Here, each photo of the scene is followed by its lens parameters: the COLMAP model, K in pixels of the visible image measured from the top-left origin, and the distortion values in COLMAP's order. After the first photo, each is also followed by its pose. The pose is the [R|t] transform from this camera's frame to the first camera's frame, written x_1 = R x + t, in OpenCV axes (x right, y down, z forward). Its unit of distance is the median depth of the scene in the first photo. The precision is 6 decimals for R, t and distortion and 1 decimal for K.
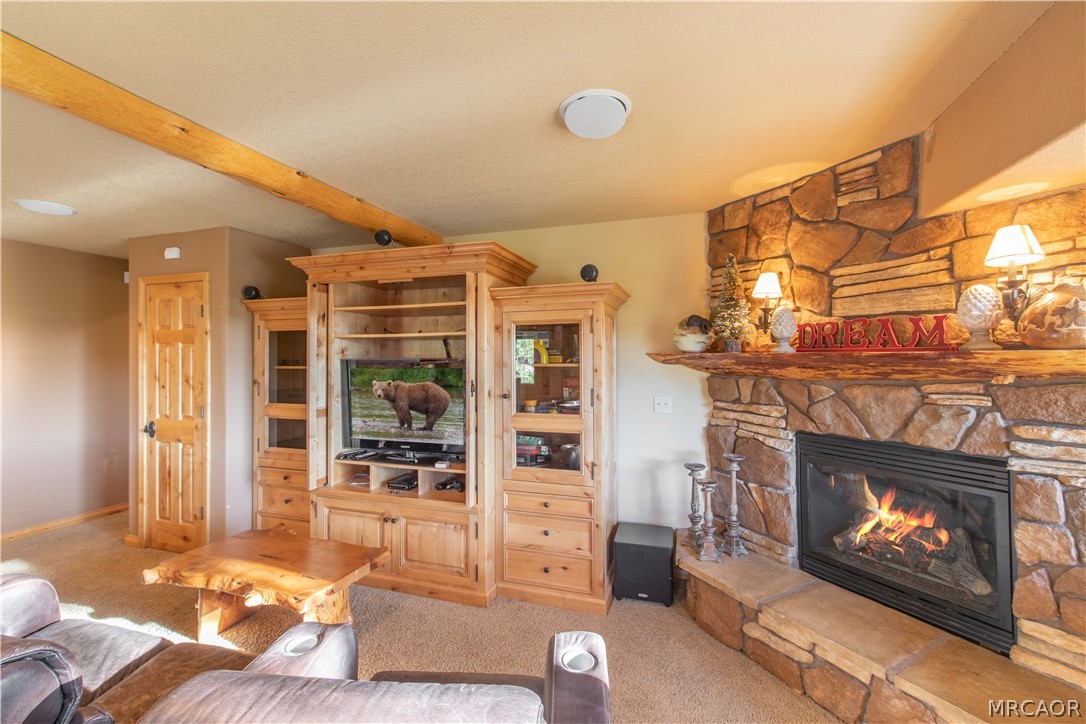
lens RADIAL K [[463.0, 0, 541.5], [0, 463.0, 359.1], [0, 0, 1]] dist [0.002779, -0.000771]
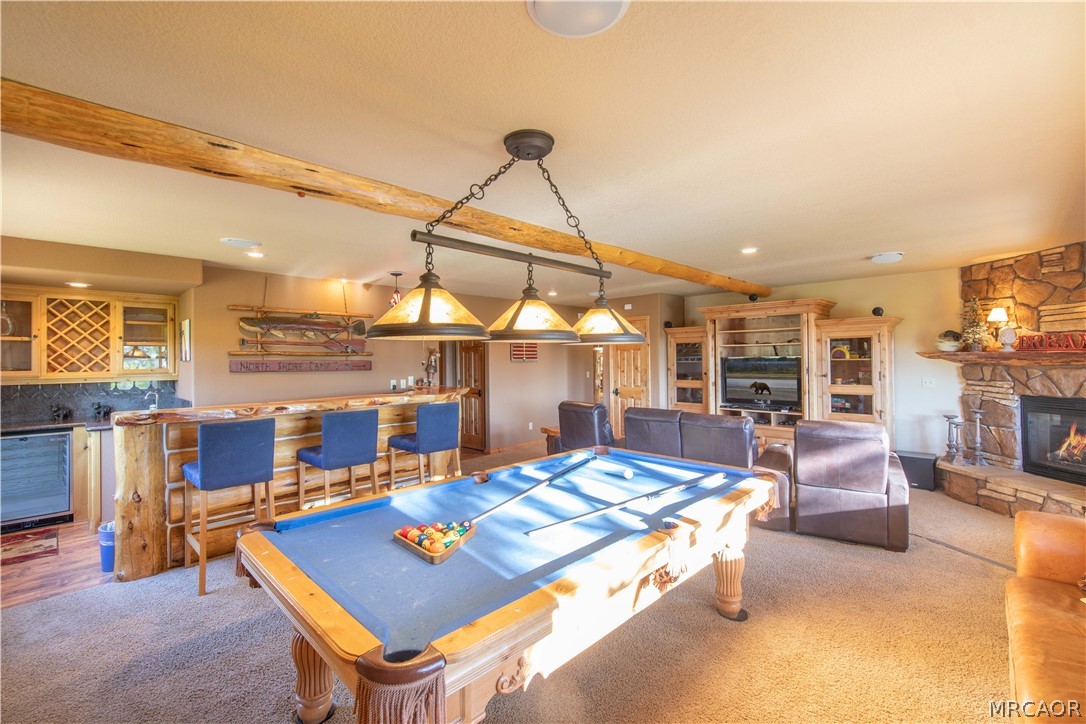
lens RADIAL K [[463.0, 0, 545.9], [0, 463.0, 355.5], [0, 0, 1]] dist [0.002779, -0.000771]
pose [[0.894314, -0.008656, -0.447357, -0.263011], [0.005492, 0.999950, -0.008370, 0.006154], [0.447407, 0.005028, 0.894316, -1.309688]]
